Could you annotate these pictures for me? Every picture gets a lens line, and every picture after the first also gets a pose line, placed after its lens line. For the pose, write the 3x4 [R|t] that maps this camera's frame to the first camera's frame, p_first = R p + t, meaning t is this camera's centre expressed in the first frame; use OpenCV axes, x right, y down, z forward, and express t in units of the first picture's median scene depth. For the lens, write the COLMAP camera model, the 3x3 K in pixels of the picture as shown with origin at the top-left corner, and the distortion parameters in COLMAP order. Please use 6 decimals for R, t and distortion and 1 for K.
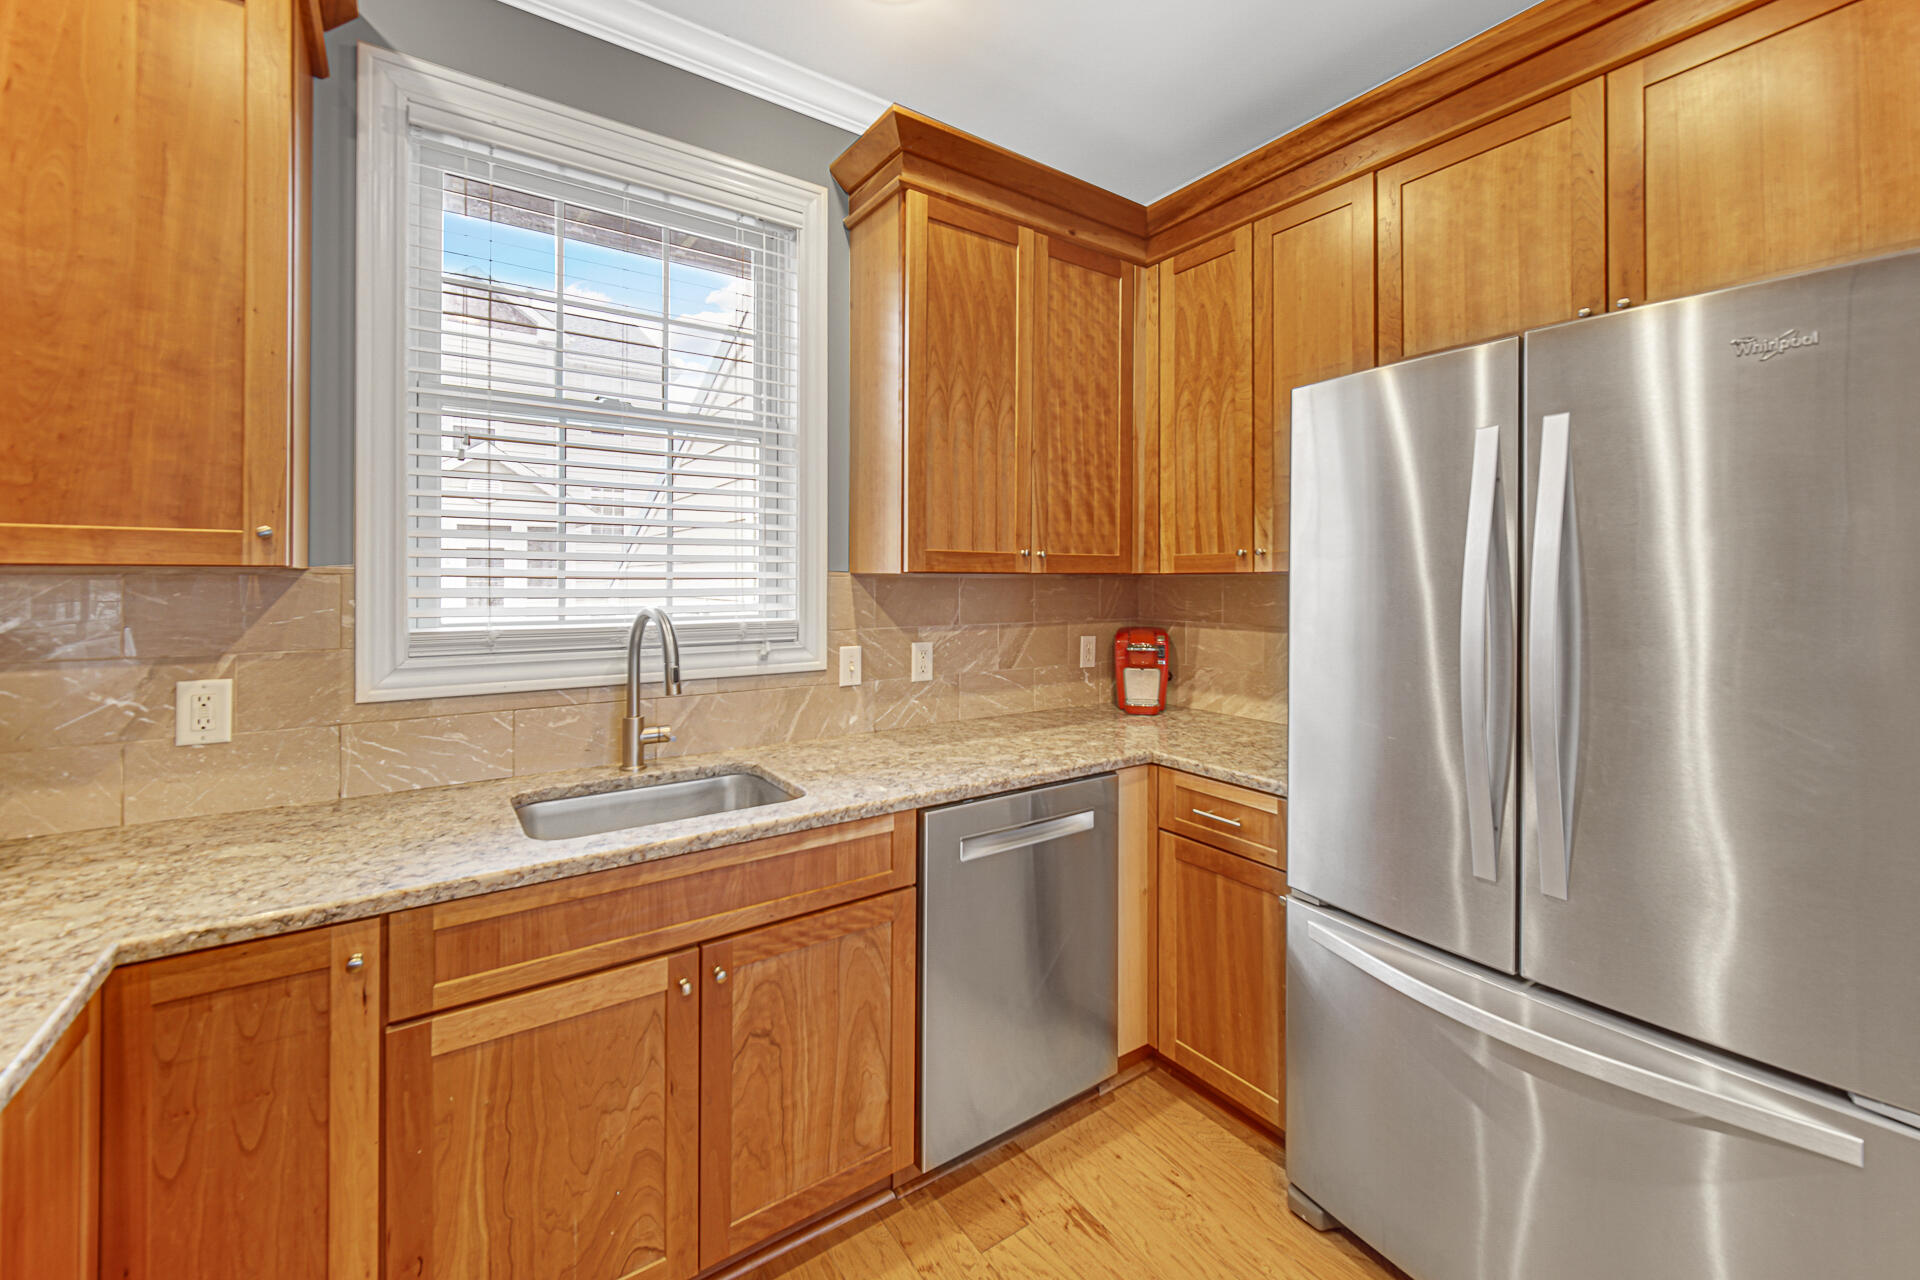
lens RADIAL K [[788.5, 0, 973.9], [0, 788.5, 574.5], [0, 0, 1]] dist [-0.001757, -0.000028]
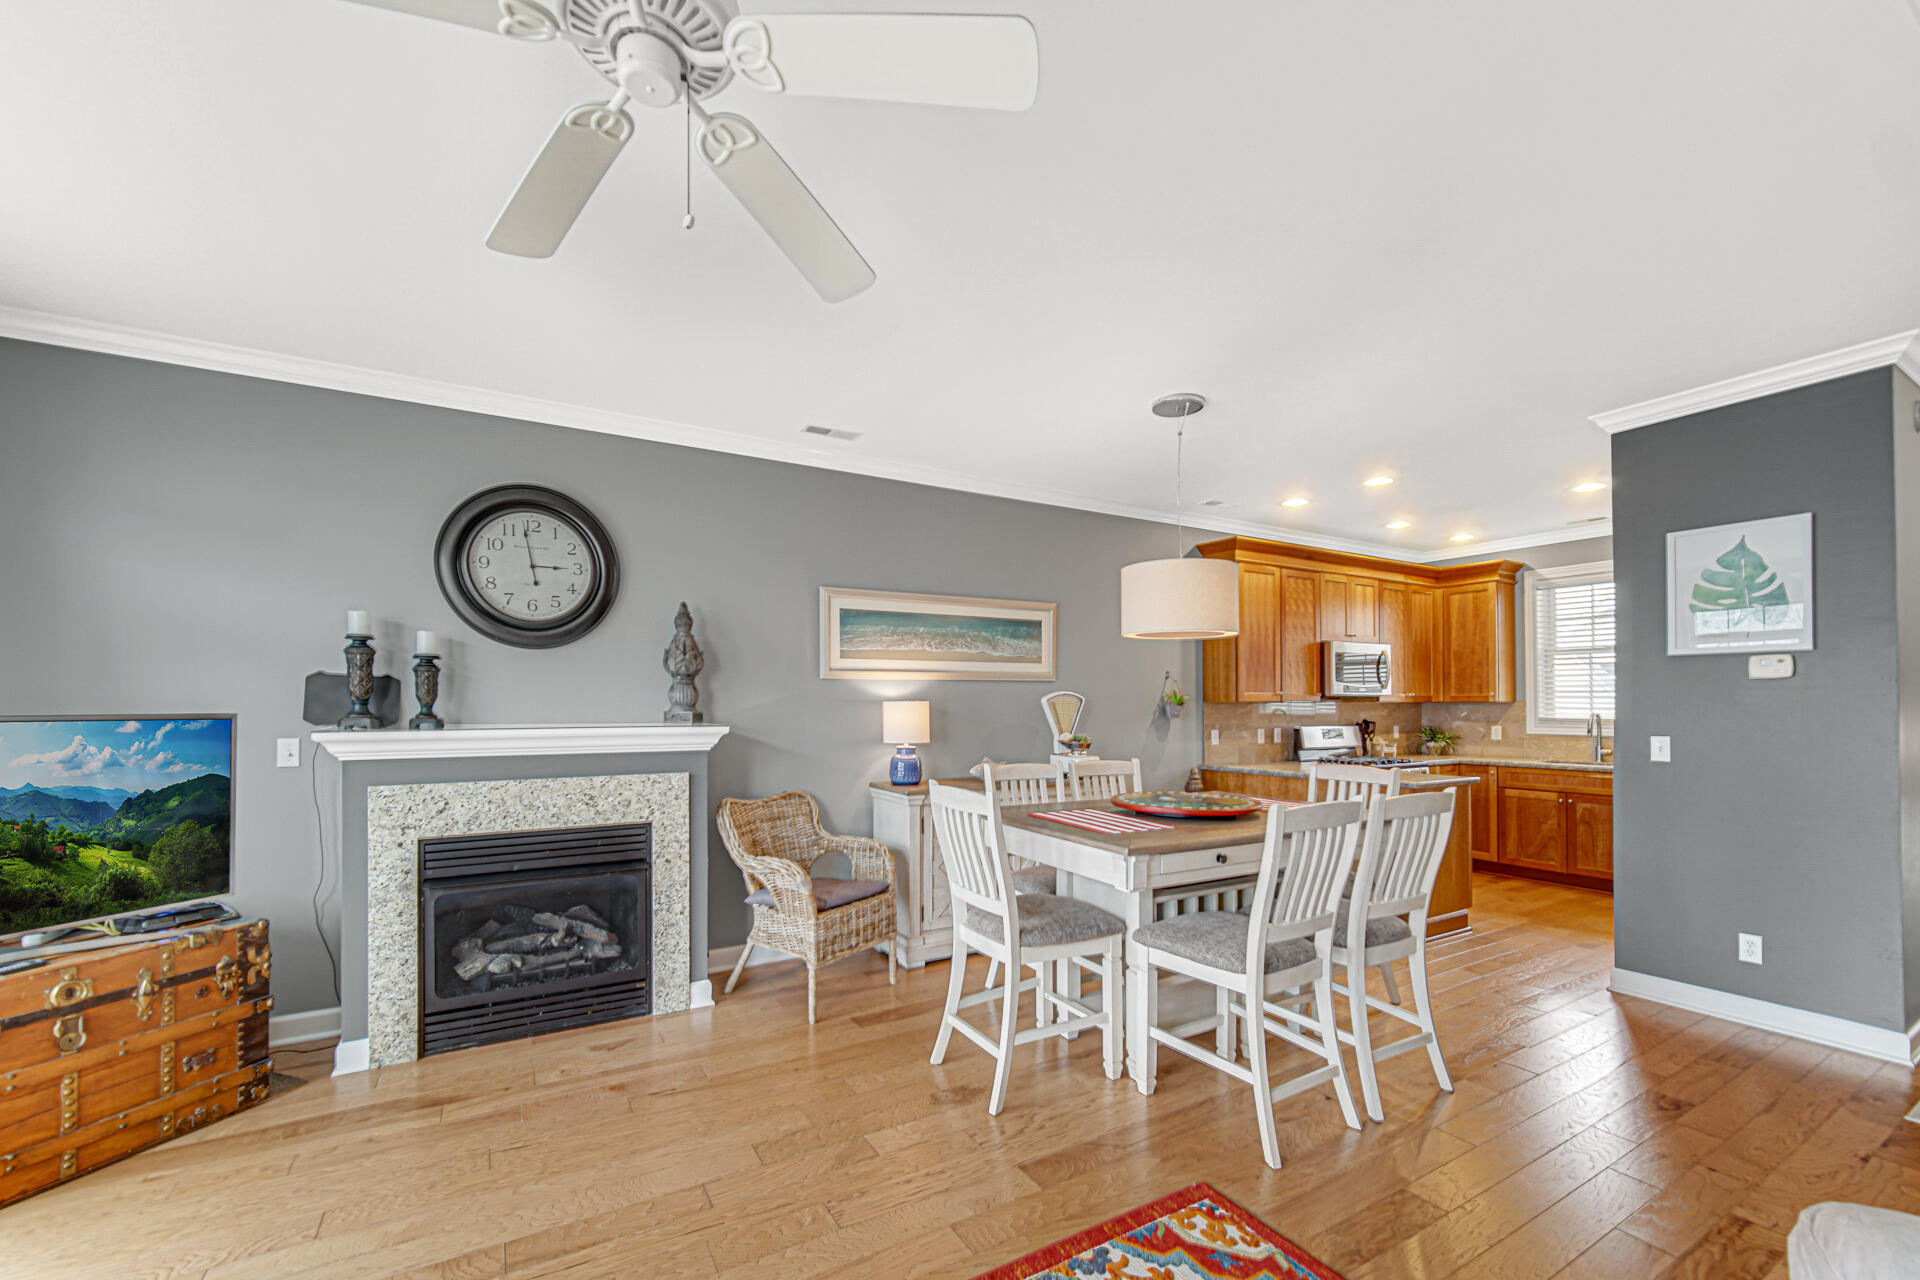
lens RADIAL K [[778.3, 0, 965.1], [0, 778.3, 698.6], [0, 0, 1]] dist [0.000827, 0.000294]
pose [[-0.074659, -0.014980, -0.997097, 2.611098], [0.004498, 0.999872, -0.015358, 0.019995], [0.997199, -0.005632, -0.074582, -1.202293]]
